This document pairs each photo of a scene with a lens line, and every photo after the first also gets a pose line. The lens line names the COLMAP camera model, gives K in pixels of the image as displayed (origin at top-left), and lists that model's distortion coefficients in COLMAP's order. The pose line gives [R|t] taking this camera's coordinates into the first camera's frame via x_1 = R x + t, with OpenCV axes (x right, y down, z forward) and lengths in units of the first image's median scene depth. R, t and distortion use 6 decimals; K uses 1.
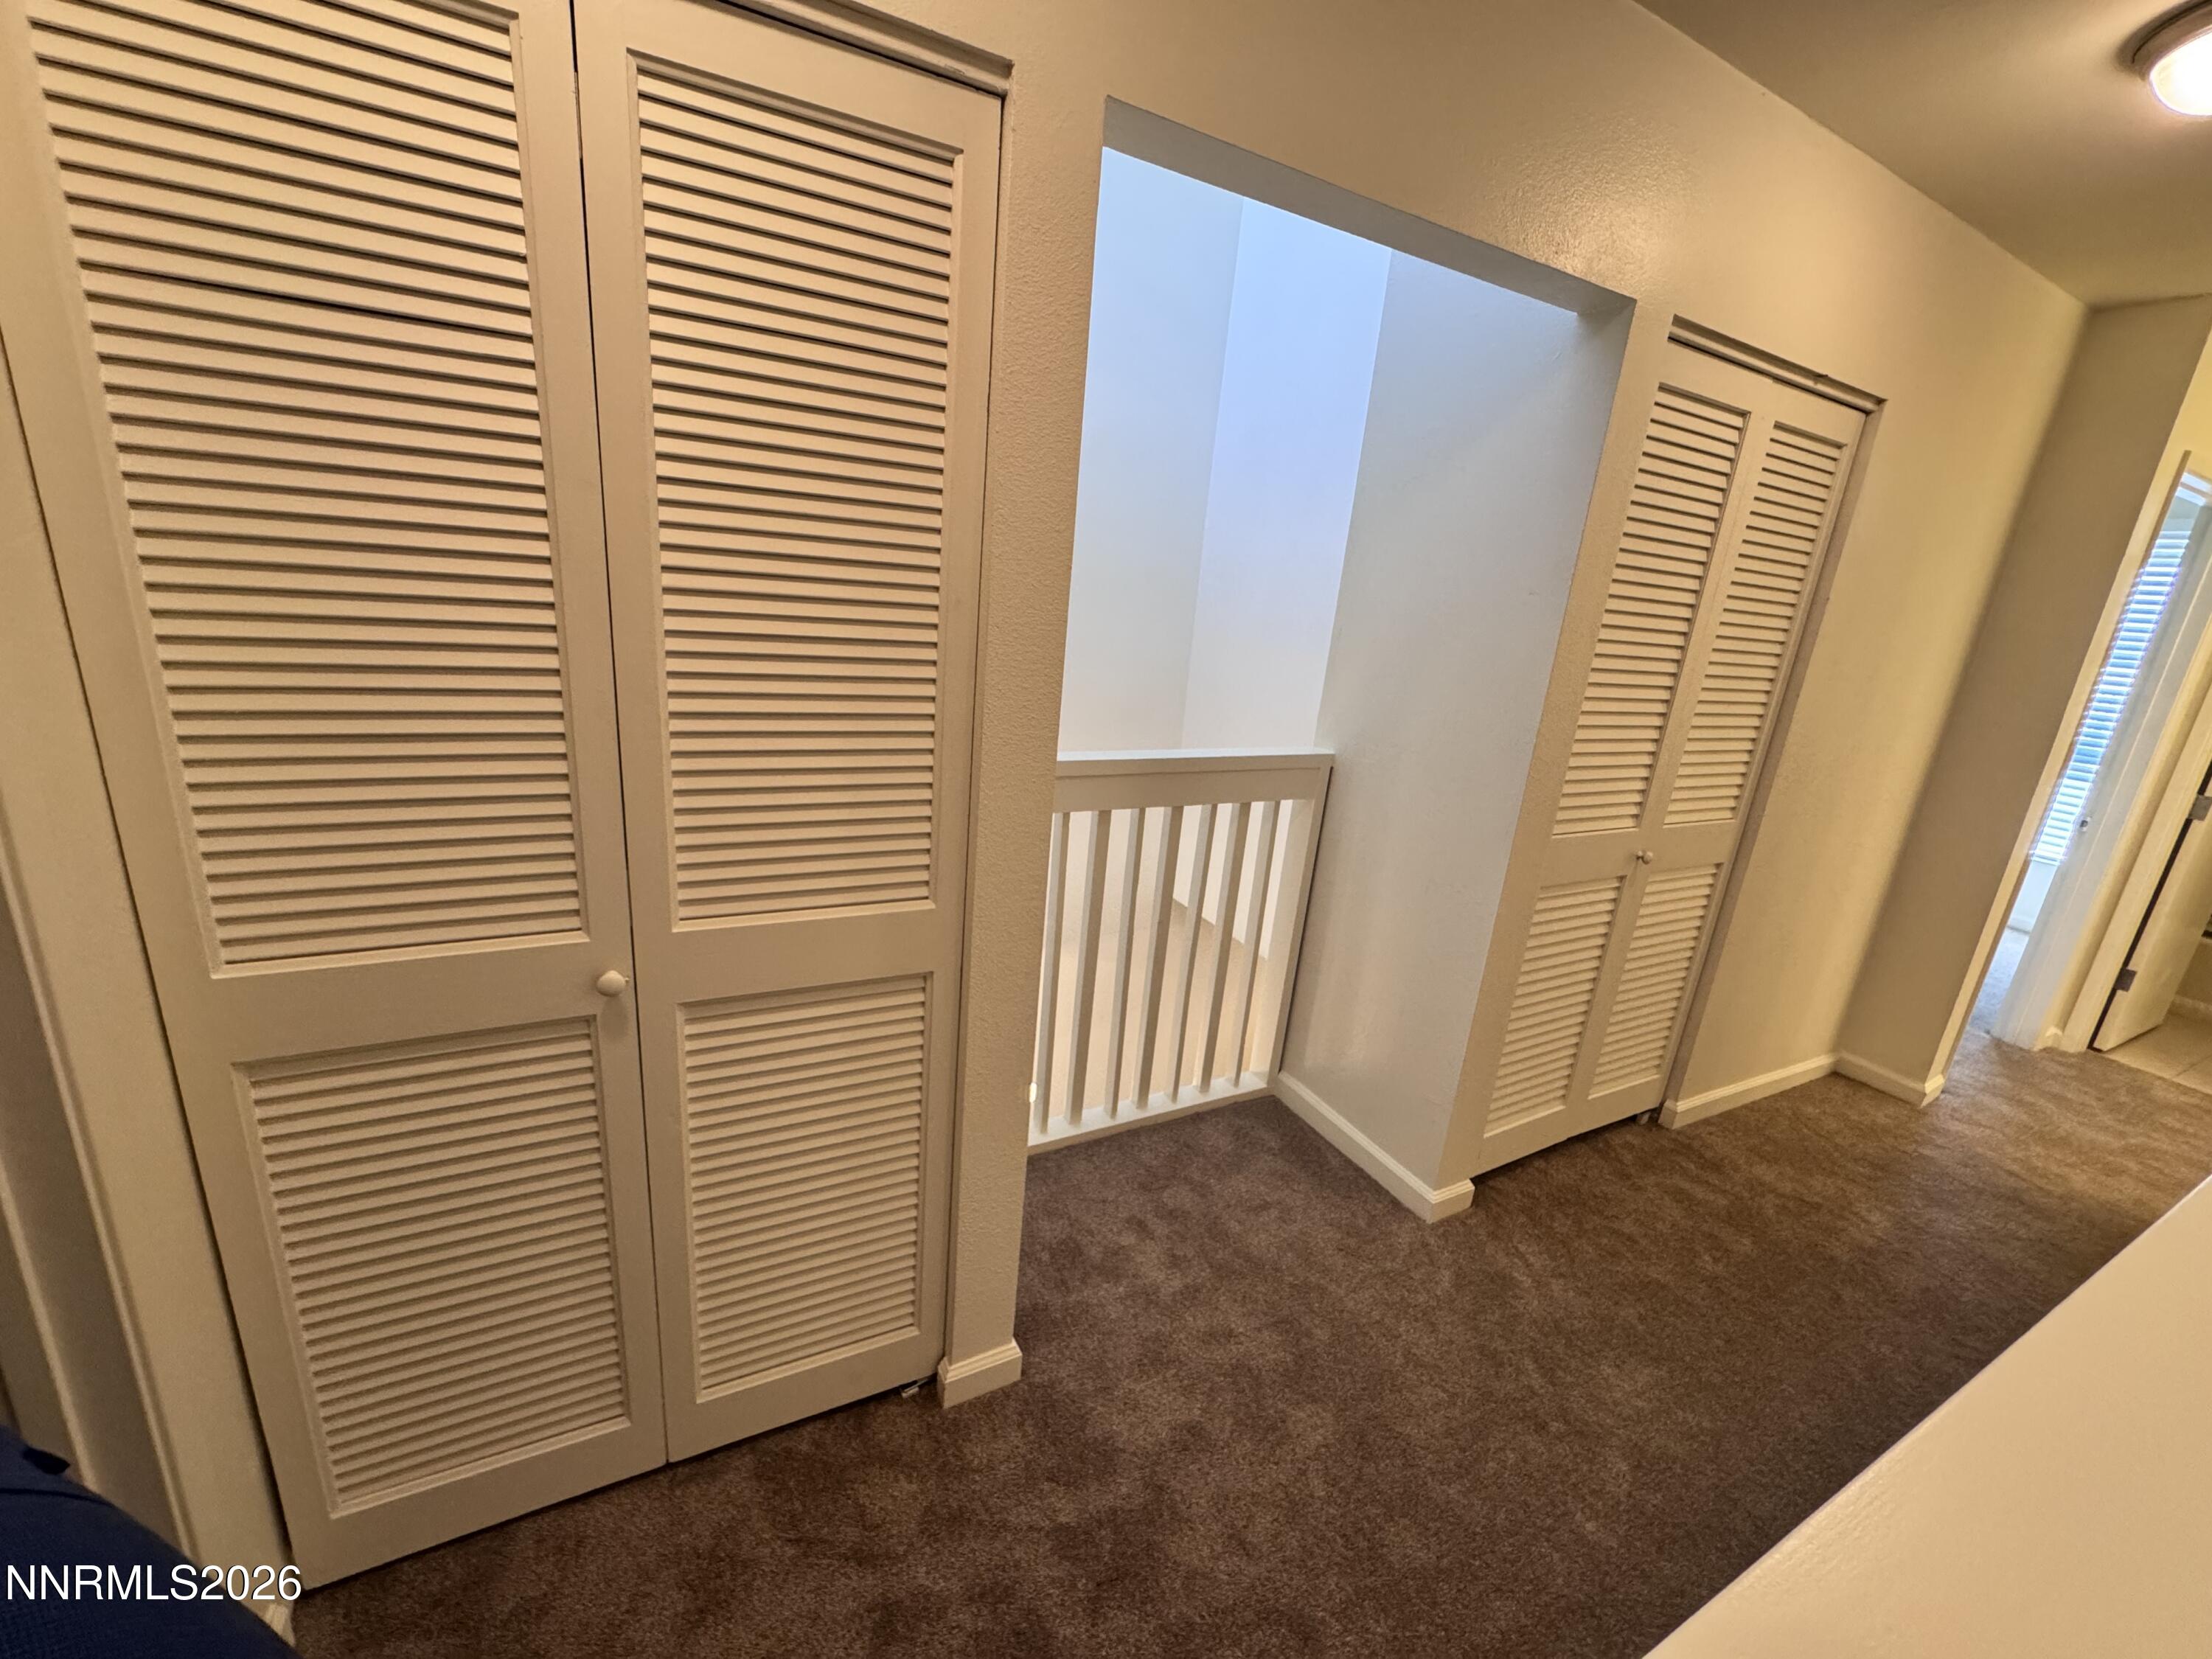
lens RADIAL K [[886.2, 0, 1104.6], [0, 886.2, 826.0], [0, 0, 1]] dist [-0.001032, -0.000246]
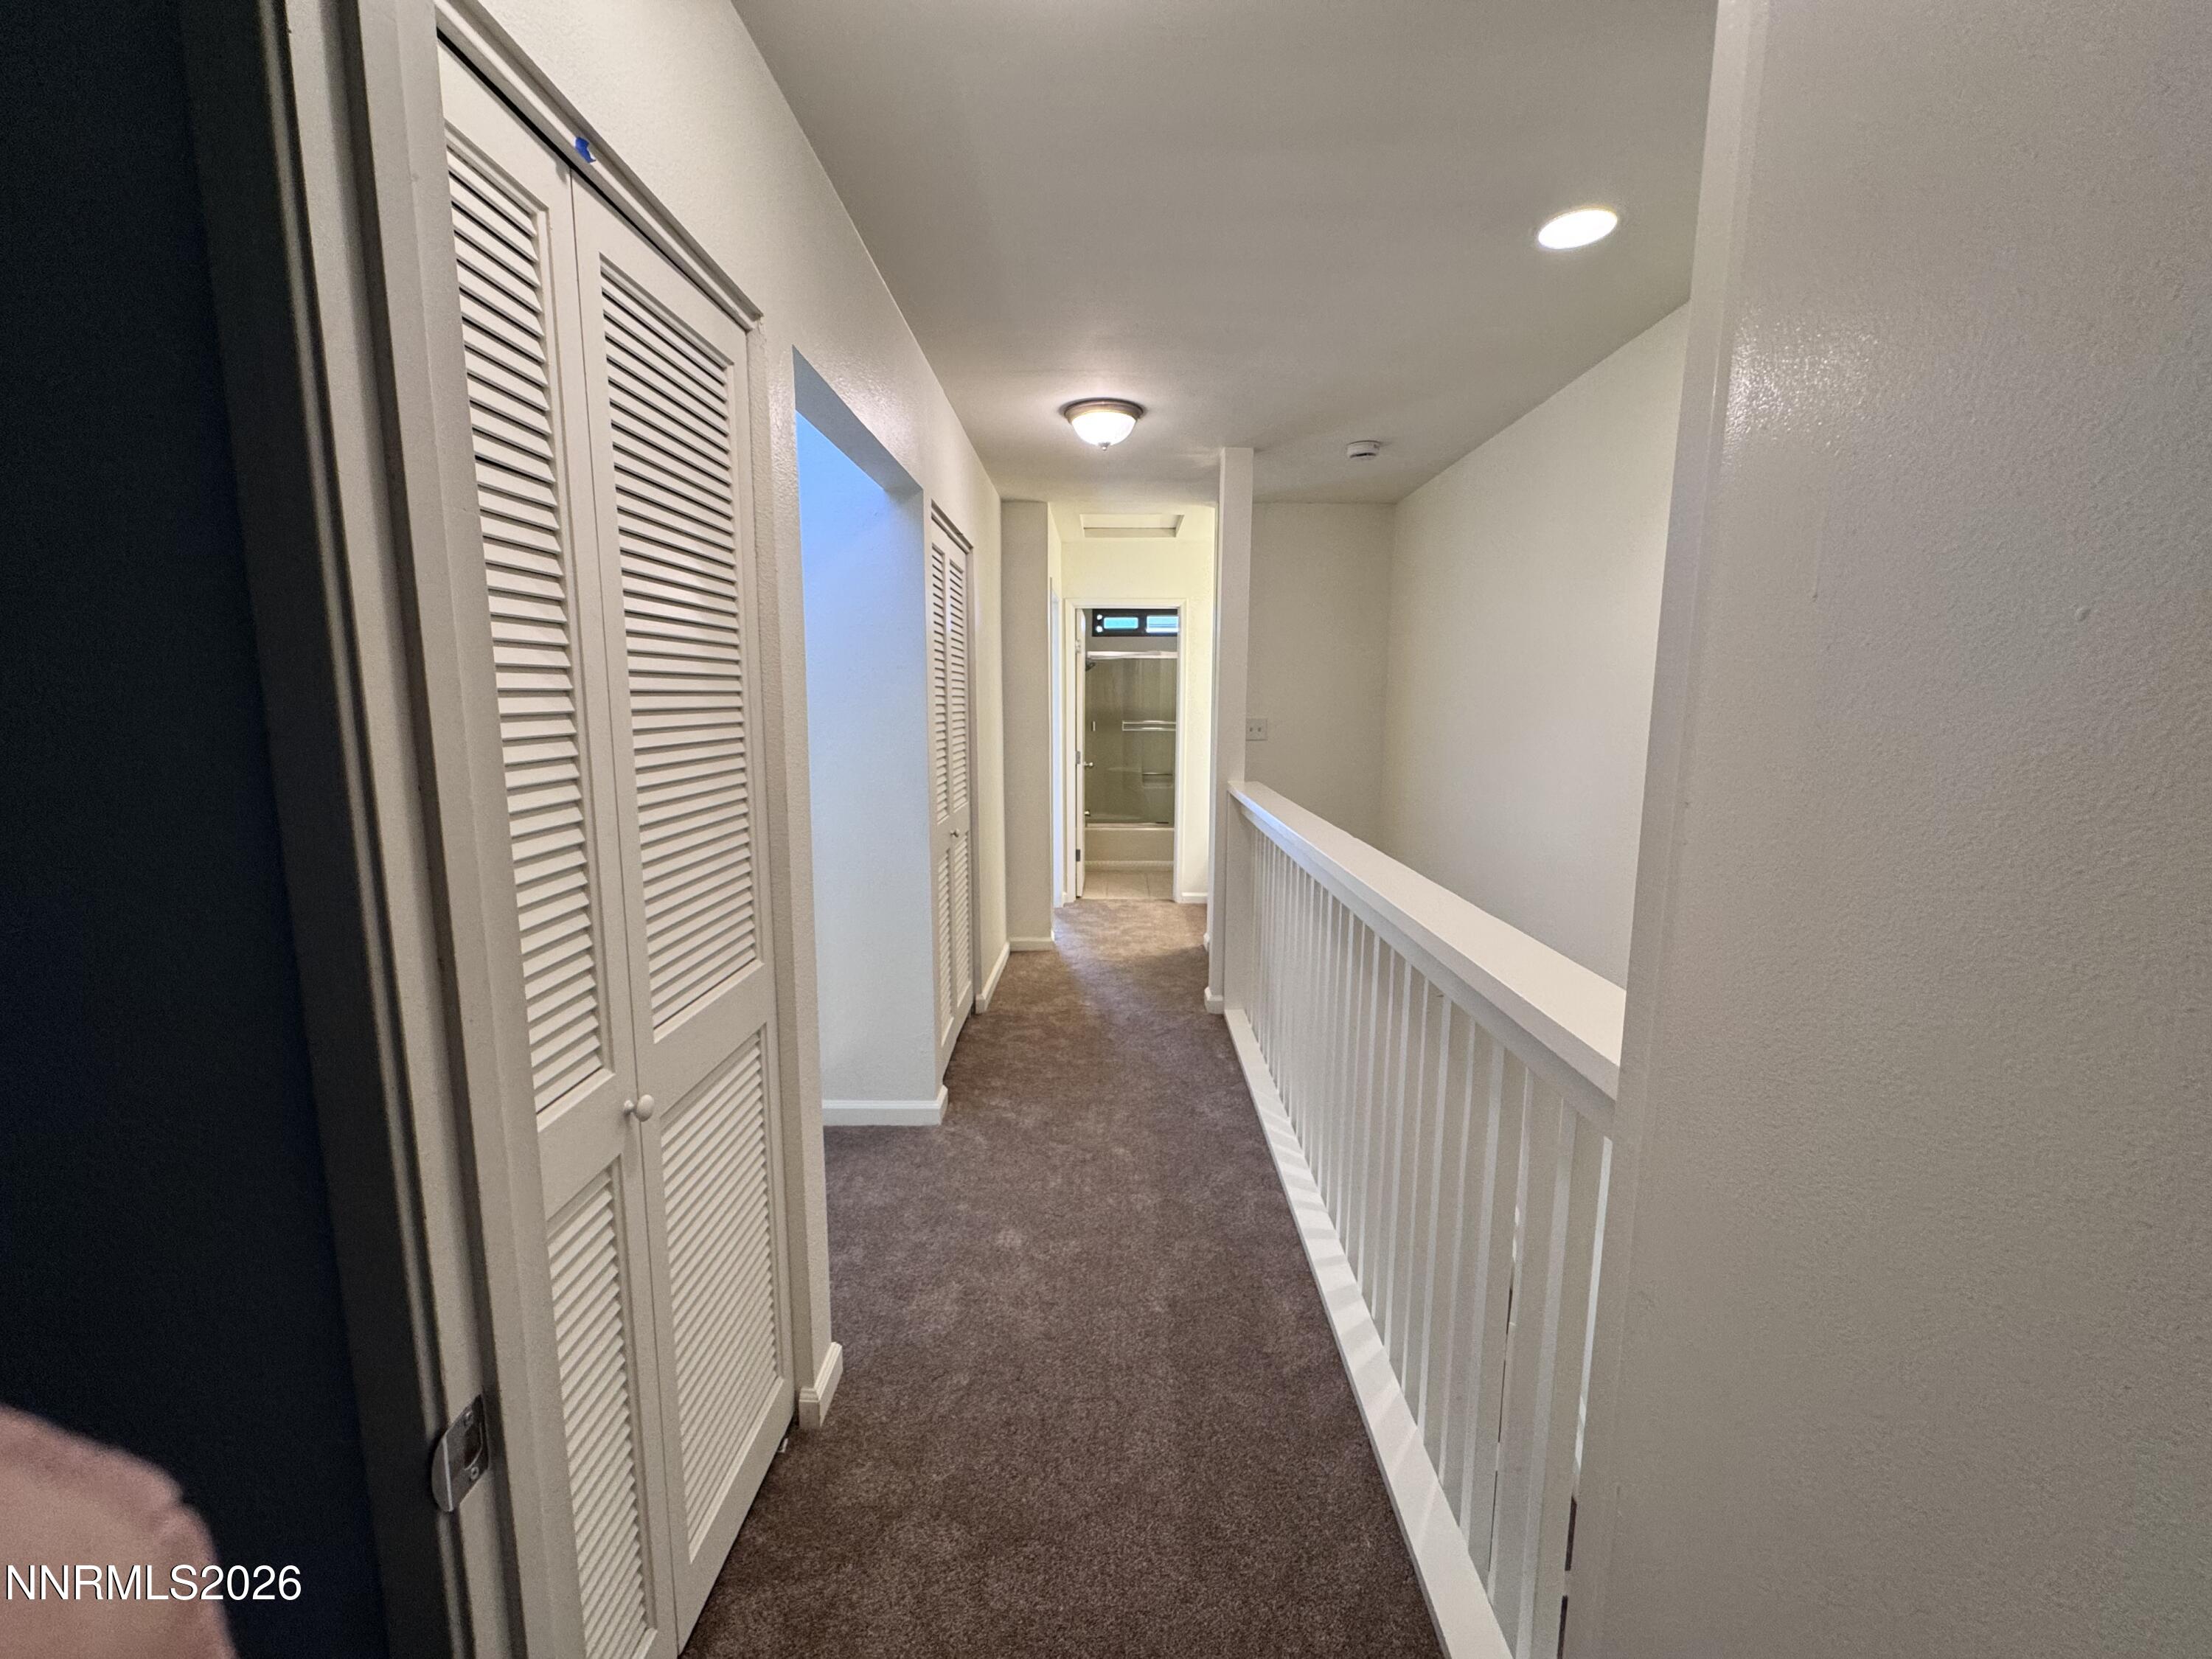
lens RADIAL K [[886.2, 0, 1112.5], [0, 886.2, 827.0], [0, 0, 1]] dist [-0.001032, -0.000246]
pose [[0.468712, -0.211886, 0.857562, -0.530601], [0.274315, 0.957723, 0.086703, -0.031128], [-0.839679, 0.194603, 0.507020, 0.000637]]
